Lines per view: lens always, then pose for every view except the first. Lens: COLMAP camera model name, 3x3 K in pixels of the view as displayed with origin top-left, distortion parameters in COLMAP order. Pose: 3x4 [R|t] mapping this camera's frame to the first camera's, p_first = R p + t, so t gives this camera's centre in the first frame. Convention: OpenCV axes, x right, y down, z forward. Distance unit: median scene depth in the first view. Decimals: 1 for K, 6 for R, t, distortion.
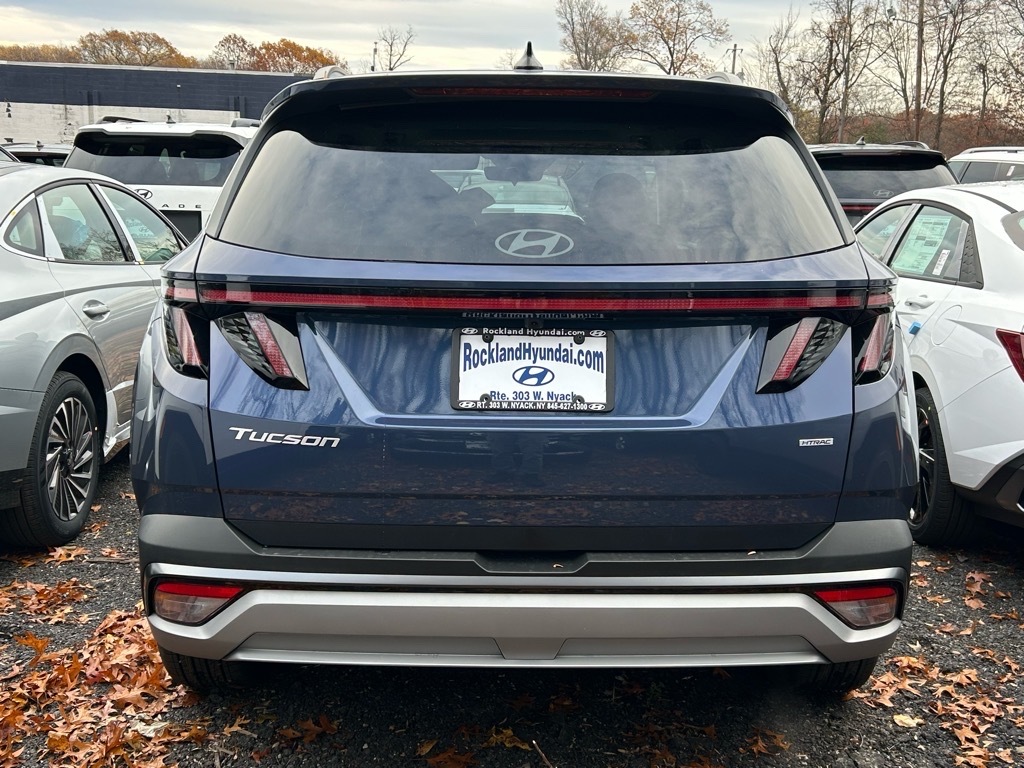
lens RADIAL K [[1126.1, 0, 517.7], [0, 1126.1, 377.0], [0, 0, 1]] dist [0.041814, 0.000000]
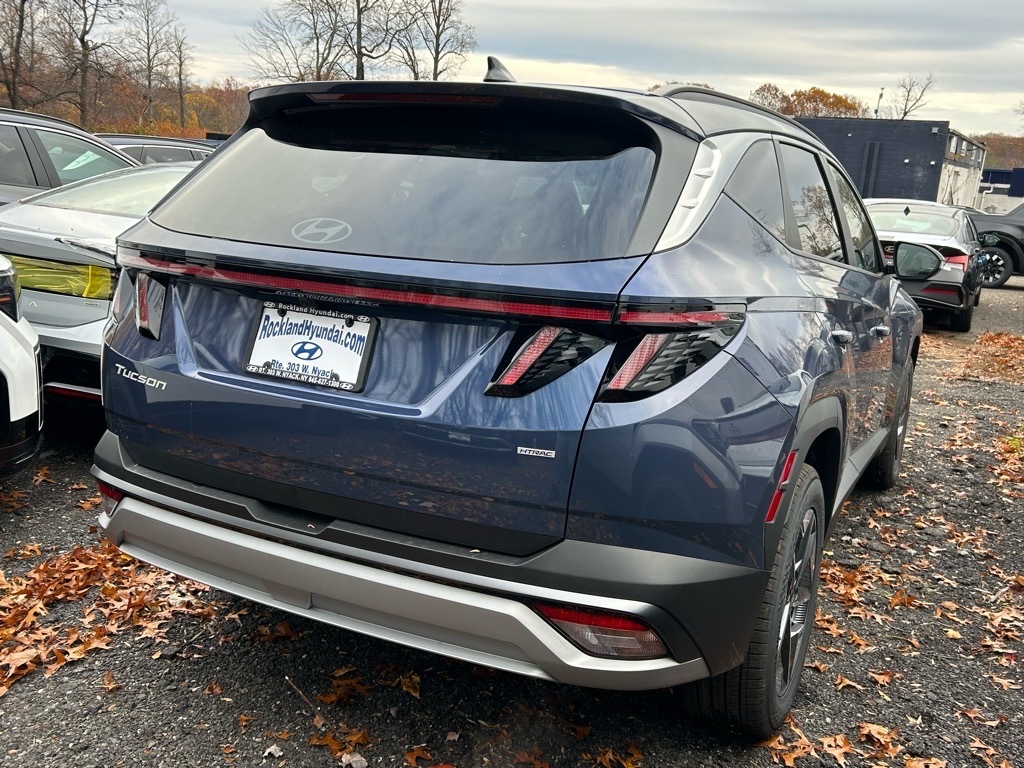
lens RADIAL K [[938.5, 0, 521.3], [0, 938.5, 389.8], [0, 0, 1]] dist [0.139957, 0.000000]
pose [[0.890149, 0.136470, -0.434754, 0.604147], [-0.130522, 0.990483, 0.043675, -0.030748], [0.436577, 0.017868, 0.899489, 0.257542]]
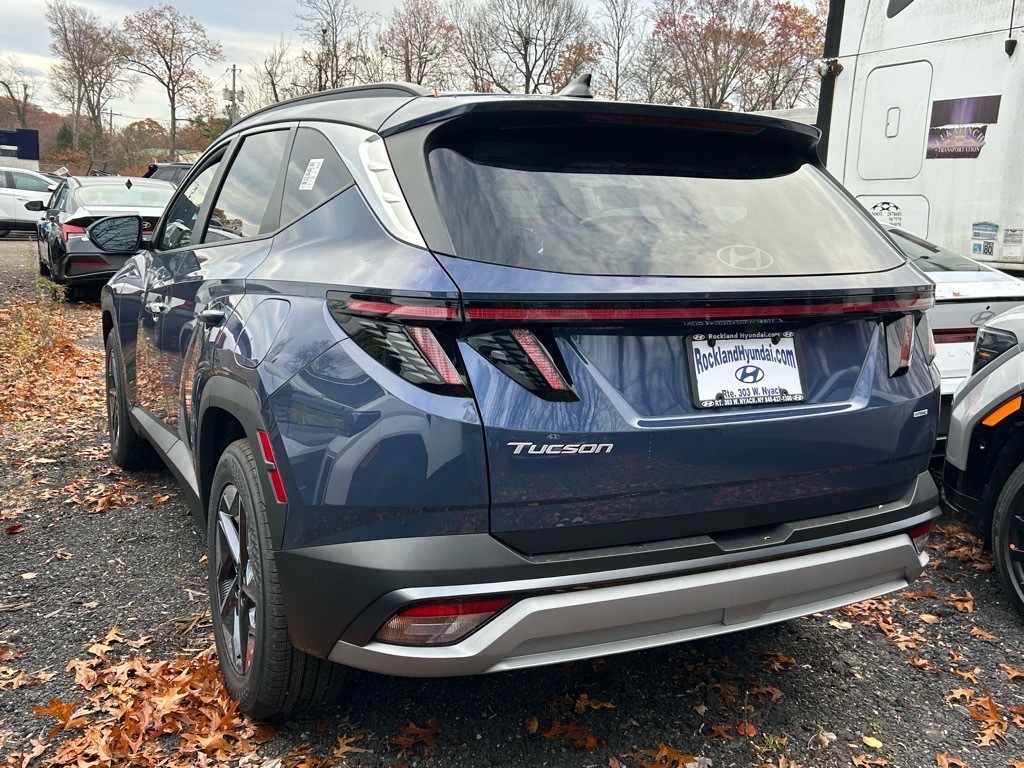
lens RADIAL K [[994.4, 0, 504.0], [0, 994.4, 377.1], [0, 0, 1]] dist [0.046761, 0.000000]
pose [[0.897960, -0.060616, 0.435883, -0.644287], [0.054649, 0.998161, 0.026227, -0.037964], [-0.436671, 0.000270, 0.899621, 0.199349]]
